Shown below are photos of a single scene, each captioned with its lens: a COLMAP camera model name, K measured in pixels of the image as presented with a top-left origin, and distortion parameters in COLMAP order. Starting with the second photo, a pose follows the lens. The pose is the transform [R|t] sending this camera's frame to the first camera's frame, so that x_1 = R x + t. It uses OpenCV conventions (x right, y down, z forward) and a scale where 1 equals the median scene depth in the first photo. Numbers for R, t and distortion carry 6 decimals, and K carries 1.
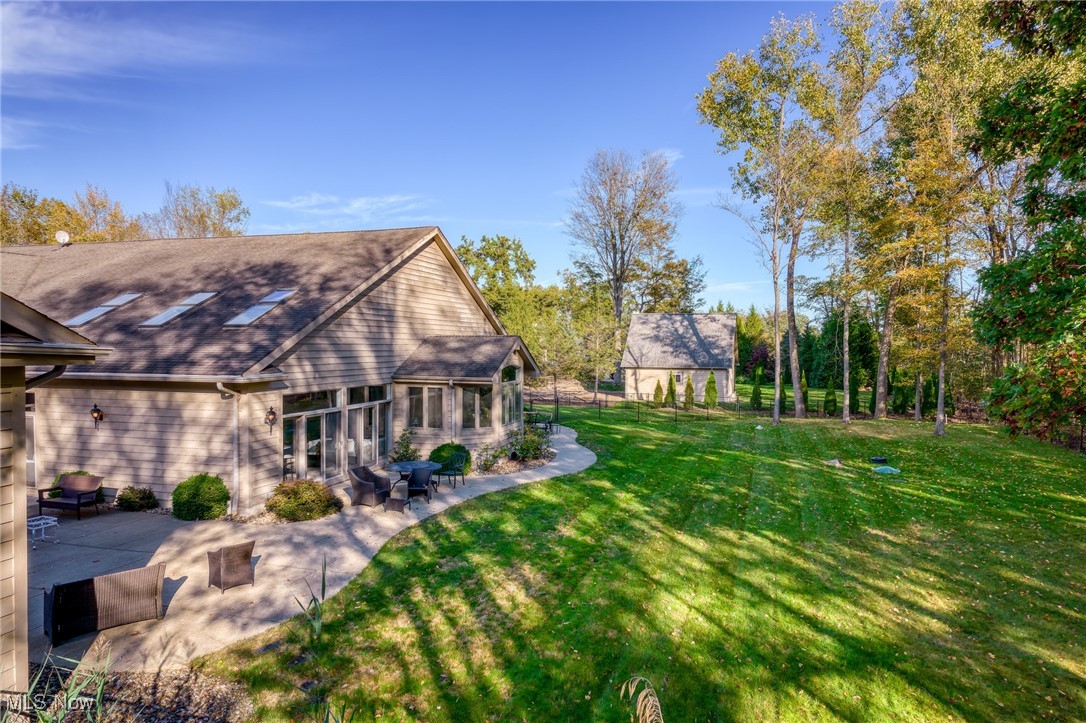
lens RADIAL K [[692.6, 0, 543.0], [0, 692.6, 361.5], [0, 0, 1]] dist [0.002057, 0.000481]
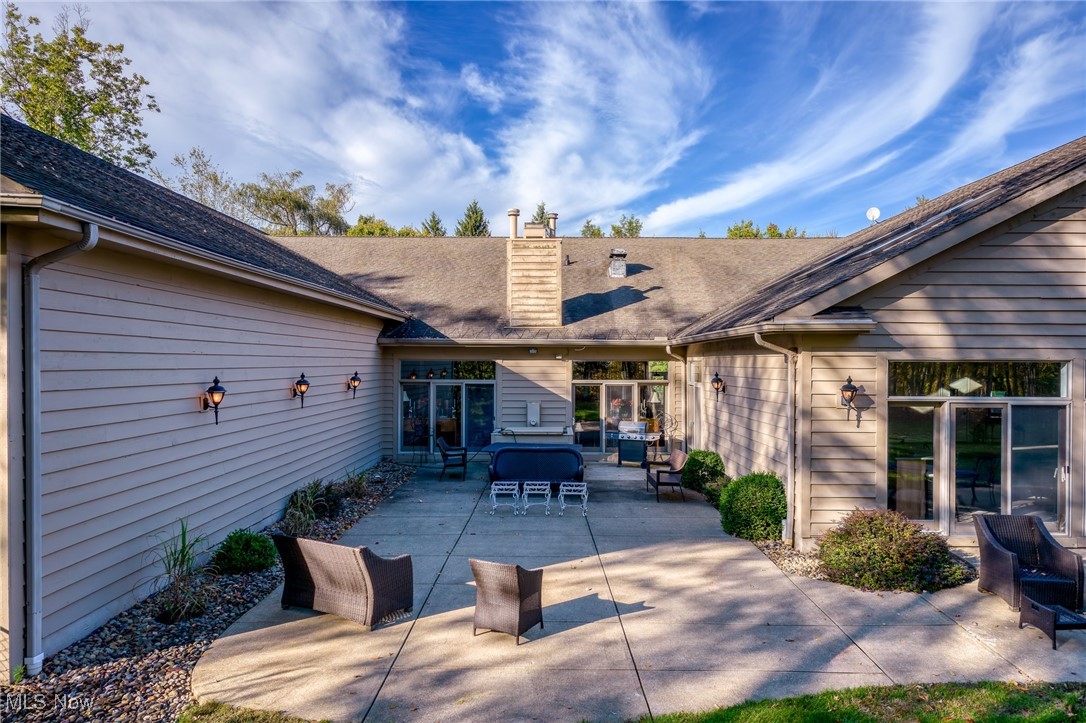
lens RADIAL K [[692.6, 0, 543.0], [0, 692.6, 361.5], [0, 0, 1]] dist [0.002057, 0.000481]
pose [[0.281896, -0.009416, -0.959399, 0.094352], [-0.028496, 0.999429, -0.018181, 0.070318], [0.959022, 0.032465, 0.281467, 0.593060]]
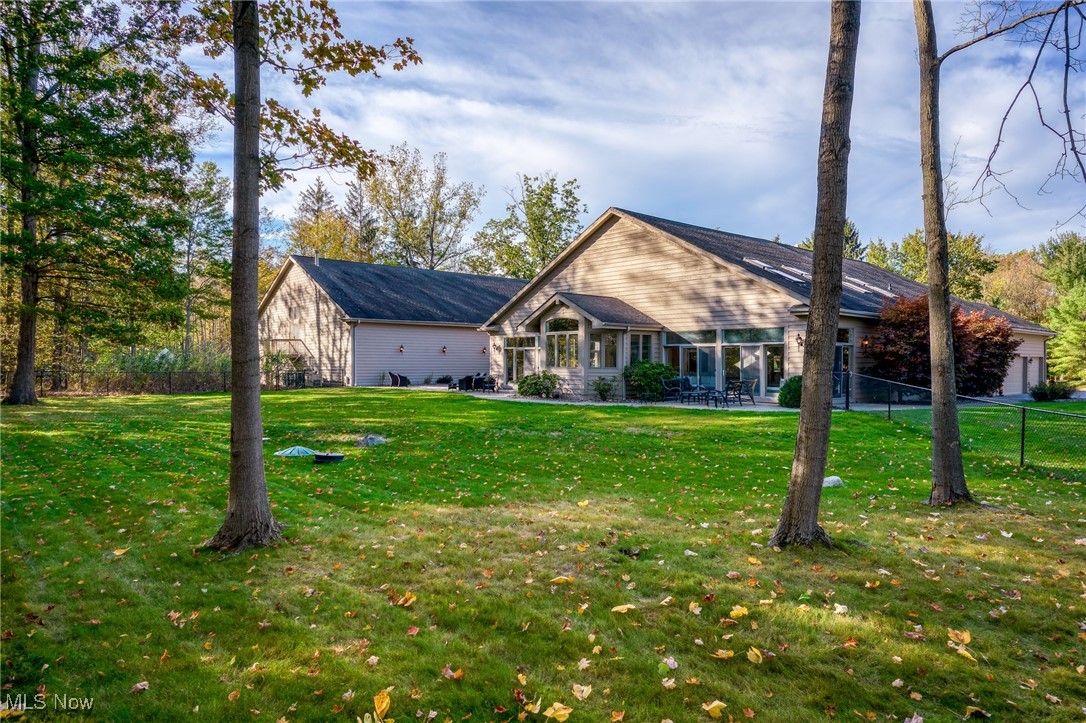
lens RADIAL K [[692.6, 0, 543.0], [0, 692.6, 361.5], [0, 0, 1]] dist [0.002057, 0.000481]
pose [[-0.549145, -0.003850, -0.835718, 1.325954], [-0.023184, 0.999675, 0.010629, 0.093844], [0.835405, 0.025213, -0.549056, 2.319117]]
